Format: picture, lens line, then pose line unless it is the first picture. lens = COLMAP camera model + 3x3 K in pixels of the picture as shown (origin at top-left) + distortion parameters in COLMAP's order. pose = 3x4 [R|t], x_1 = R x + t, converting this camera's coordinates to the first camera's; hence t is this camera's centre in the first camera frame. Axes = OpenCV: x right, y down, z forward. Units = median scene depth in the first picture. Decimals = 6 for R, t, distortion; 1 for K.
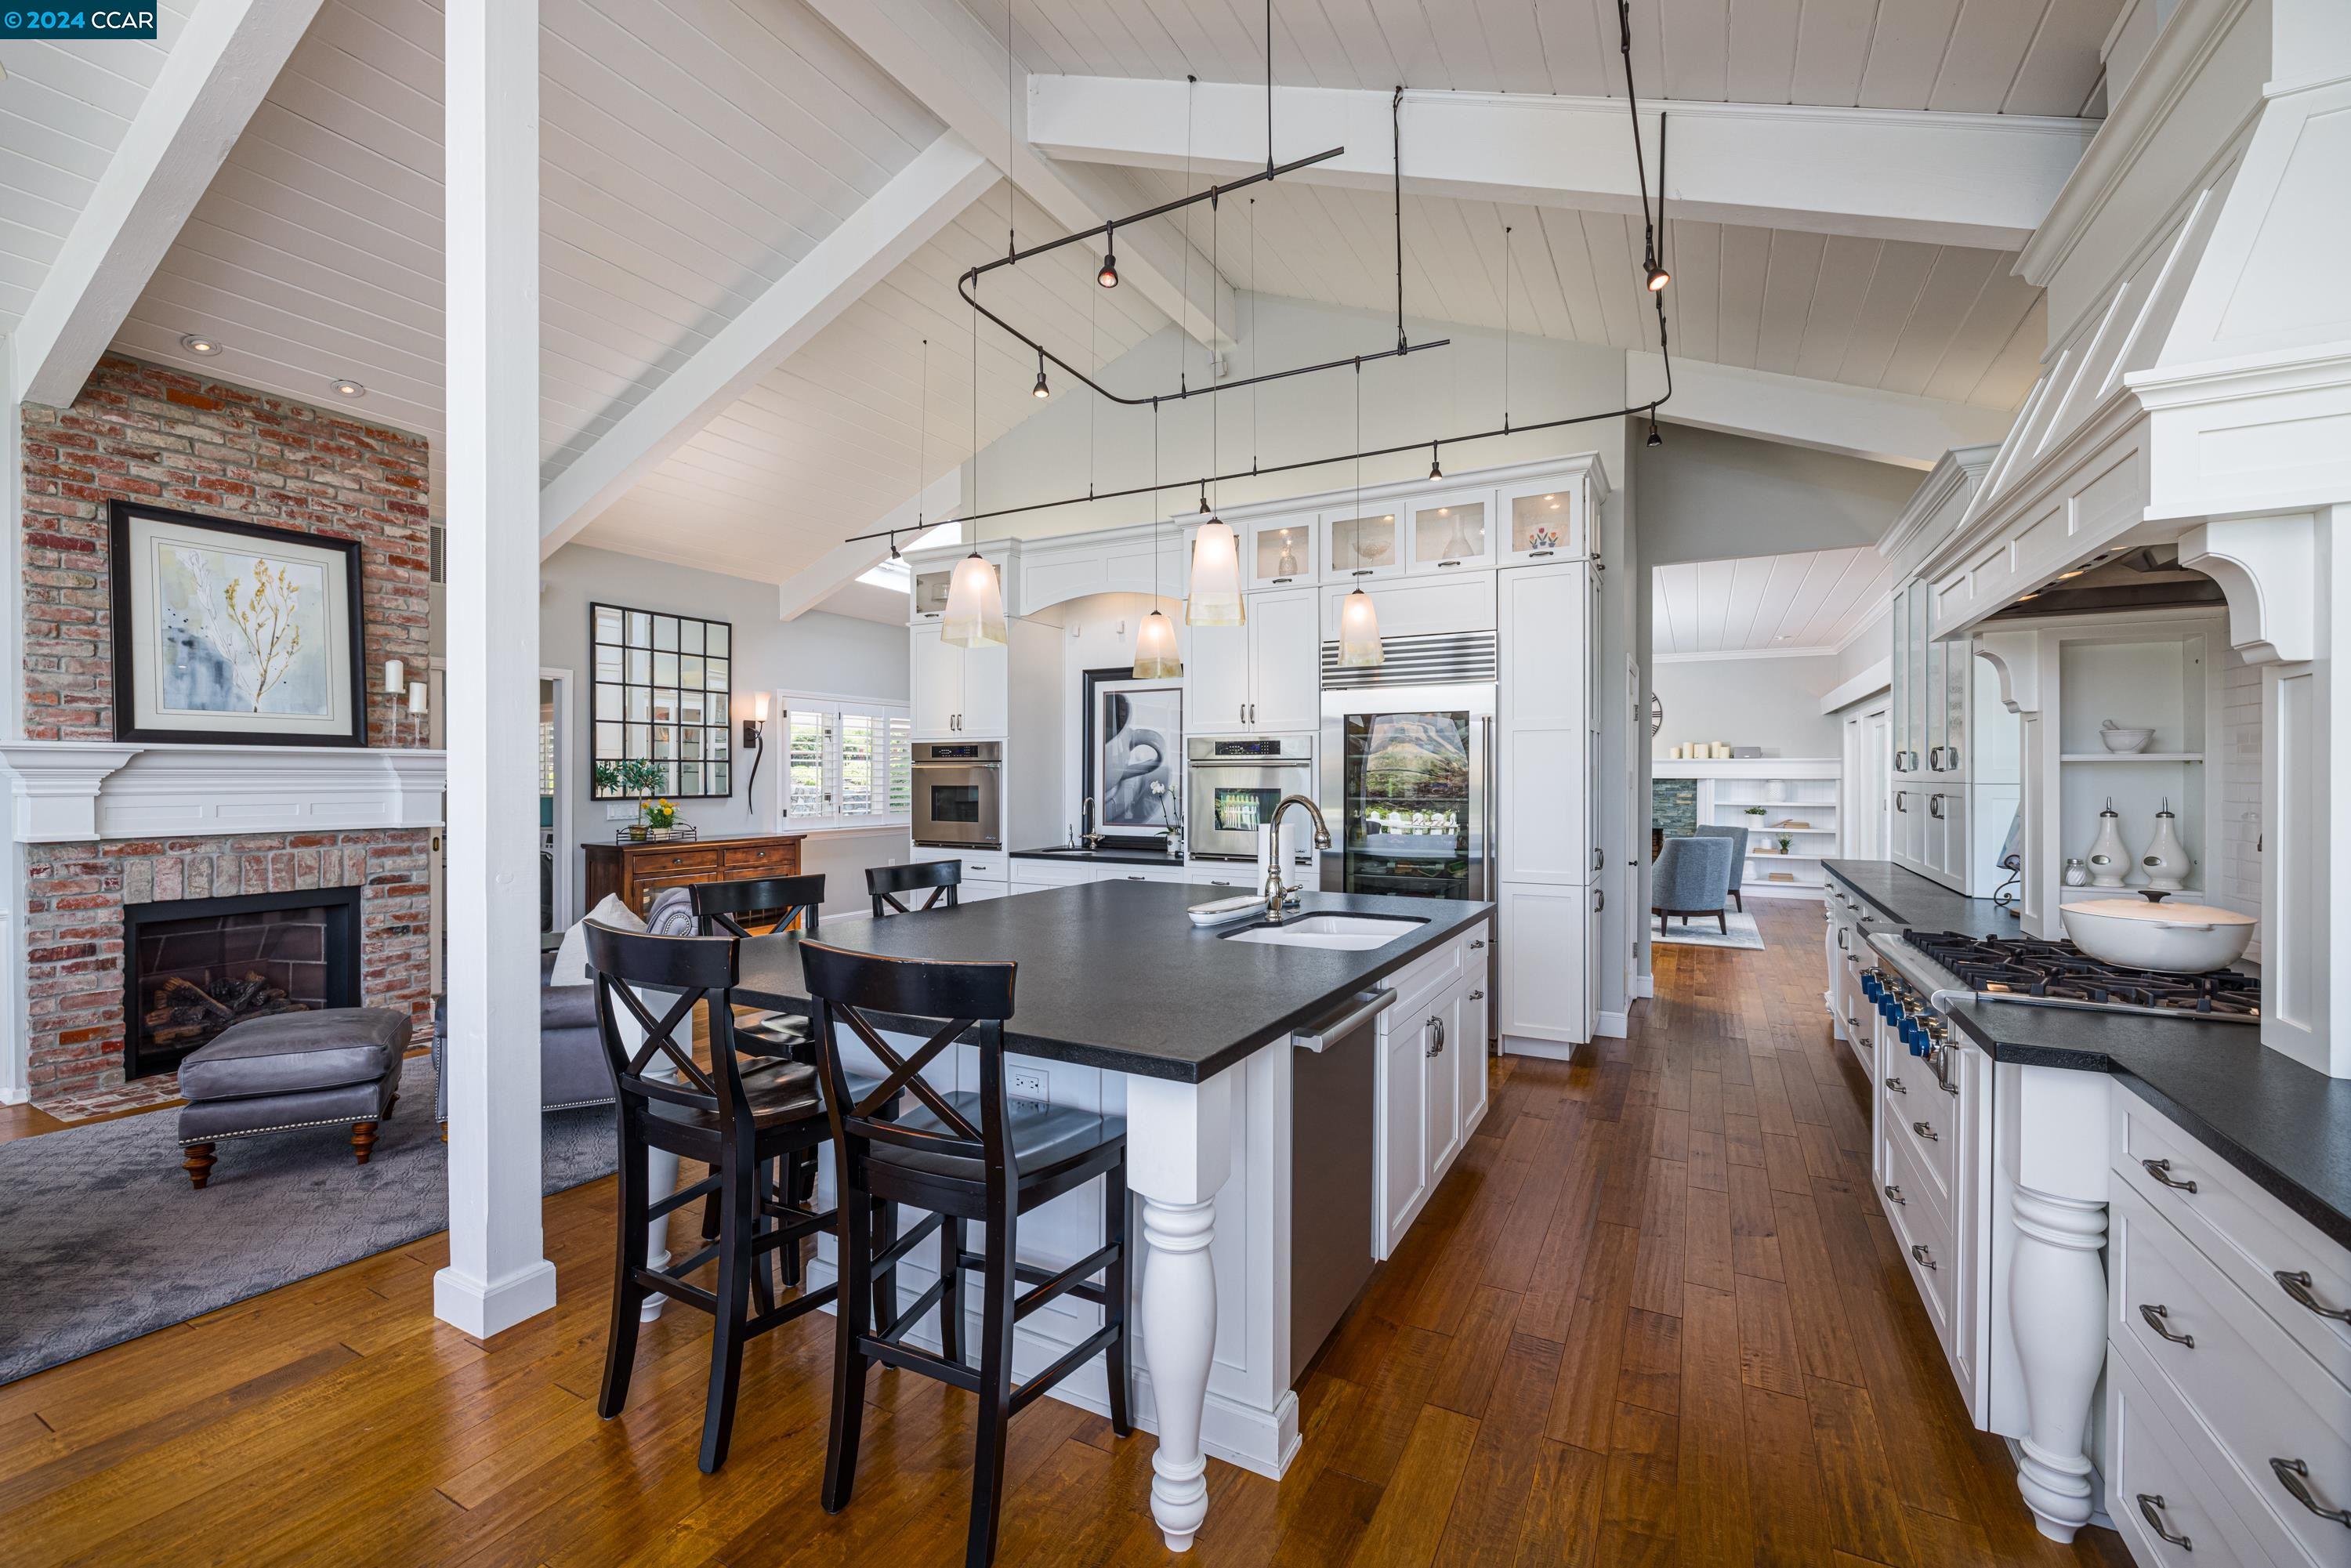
lens RADIAL K [[987.9, 0, 1168.9], [0, 987.9, 777.4], [0, 0, 1]] dist [0.000832, -0.000477]
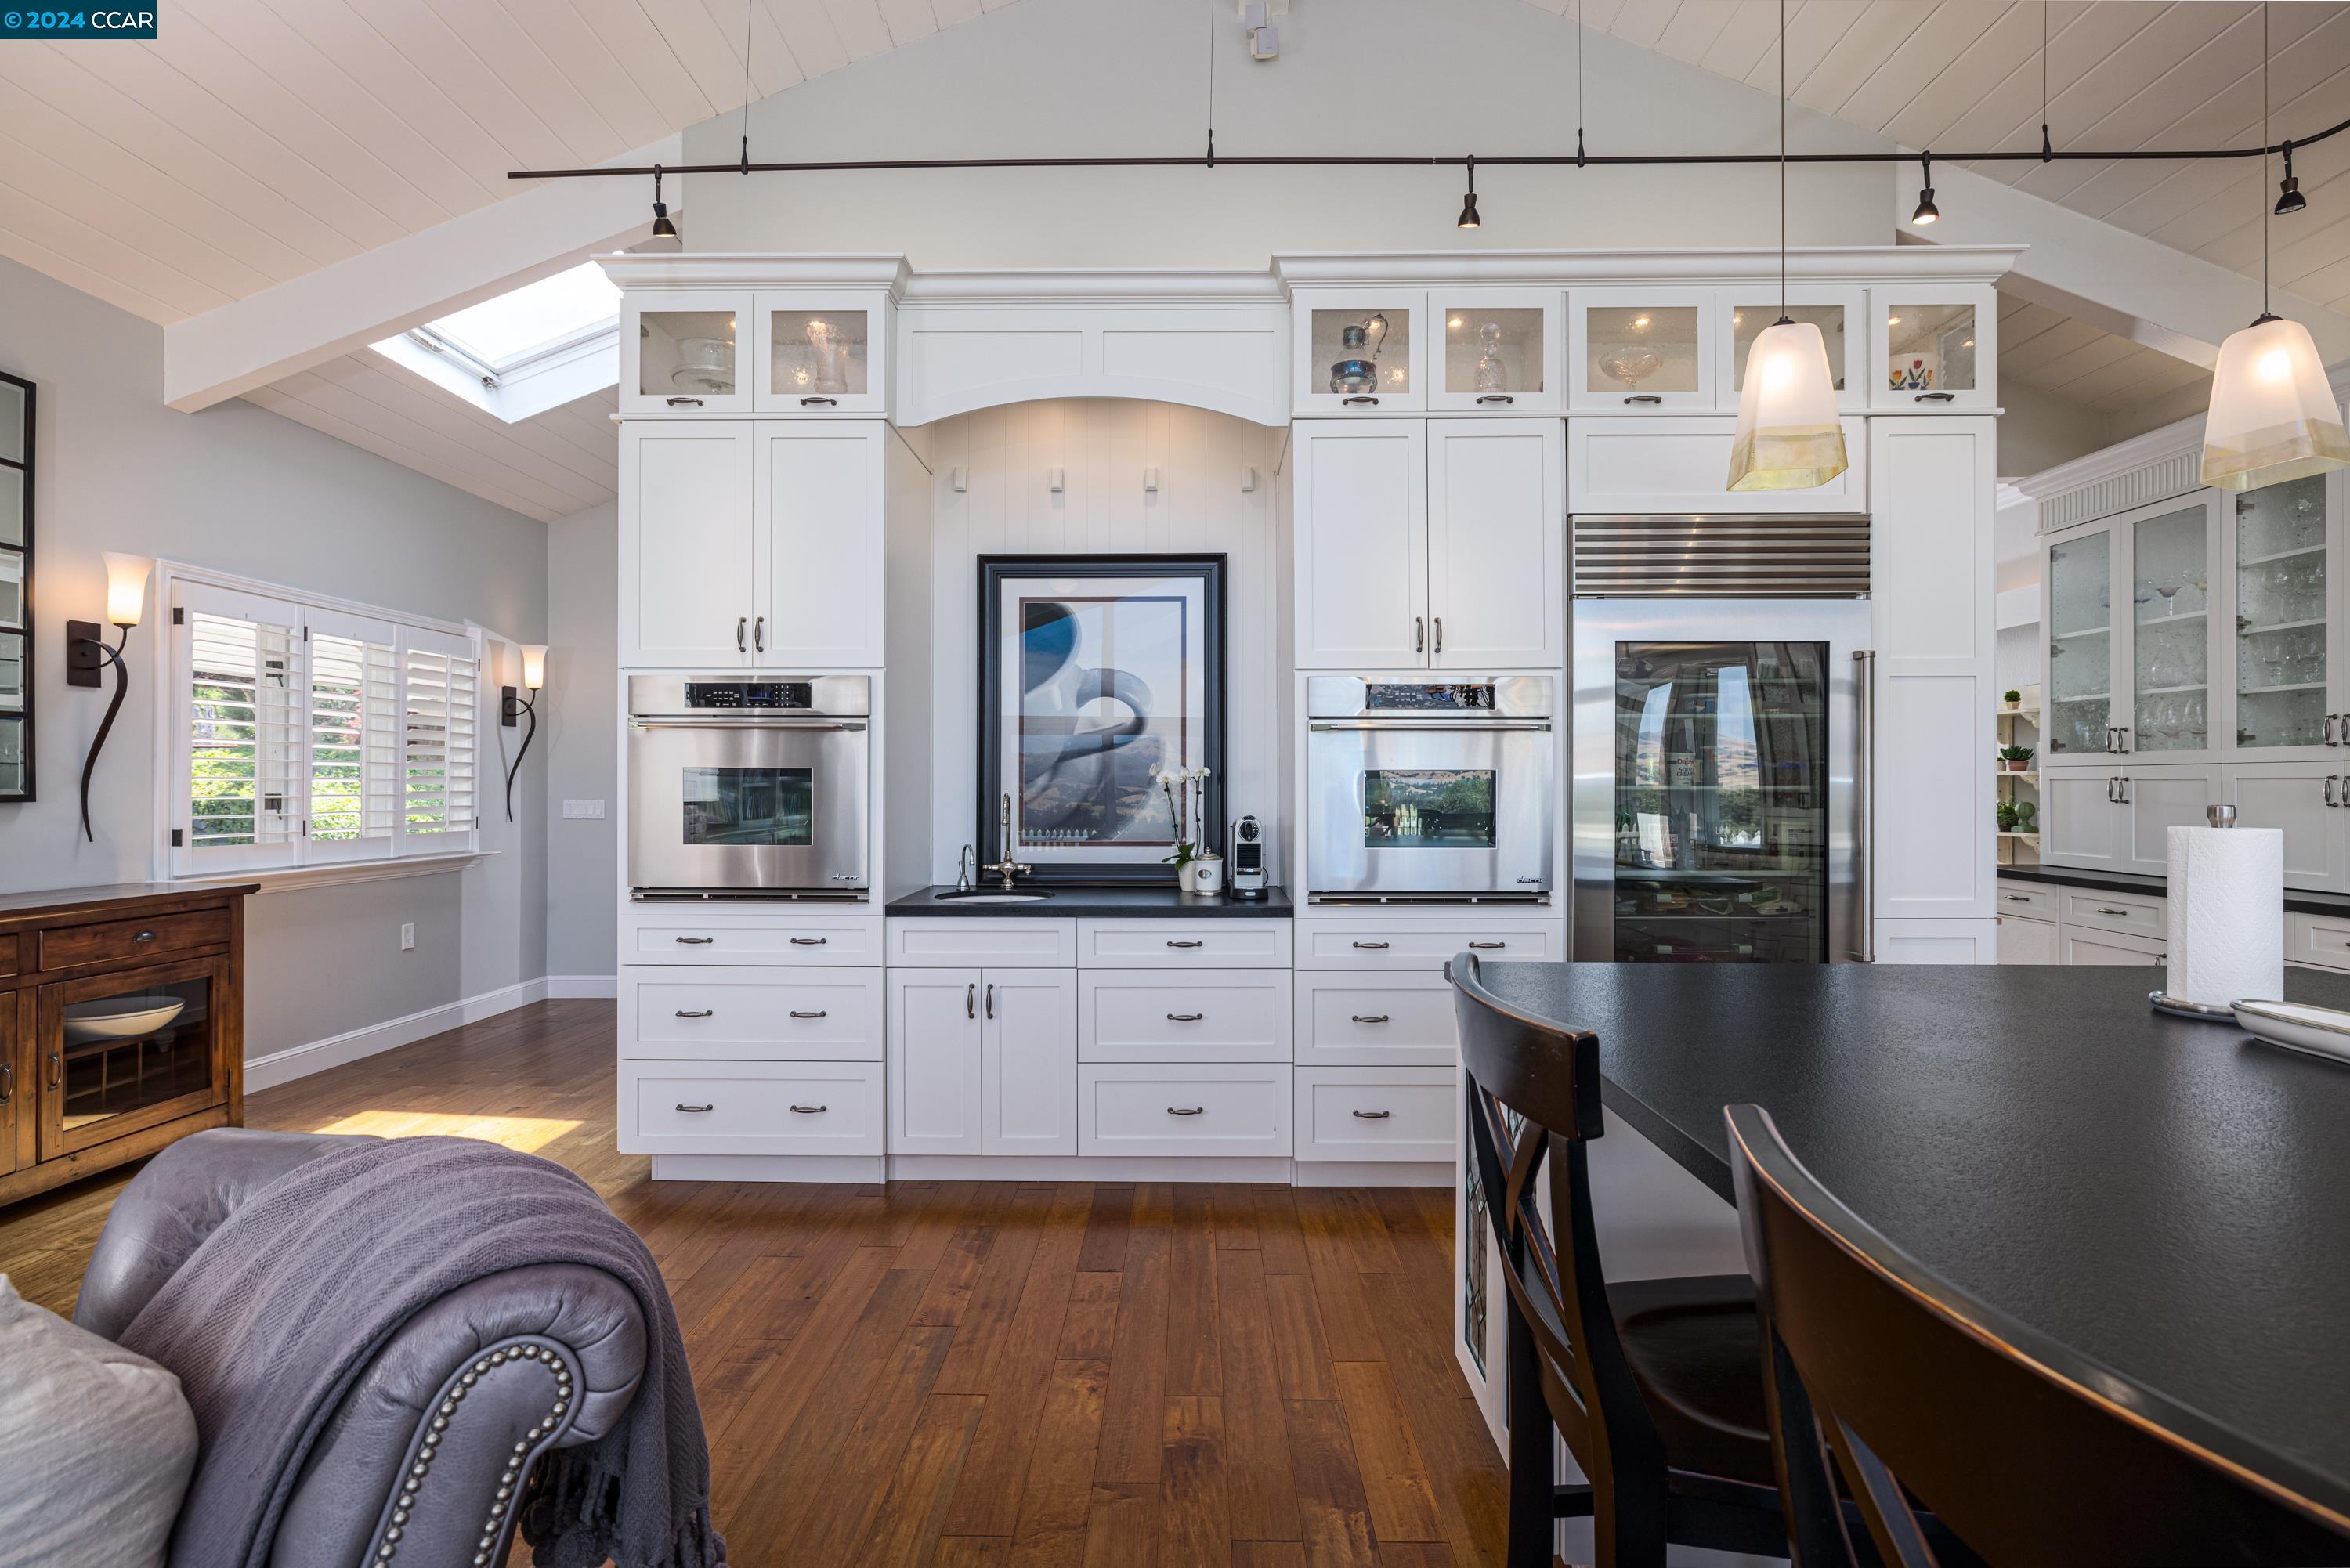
lens RADIAL K [[1102.8, 0, 1174.9], [0, 1102.8, 780.0], [0, 0, 1]] dist [-0.005748, 0.000981]
pose [[0.884034, 0.000318, 0.467423, -0.277300], [0.000601, 0.999998, -0.001816, 0.014575], [-0.467423, 0.001886, 0.884032, 0.434665]]
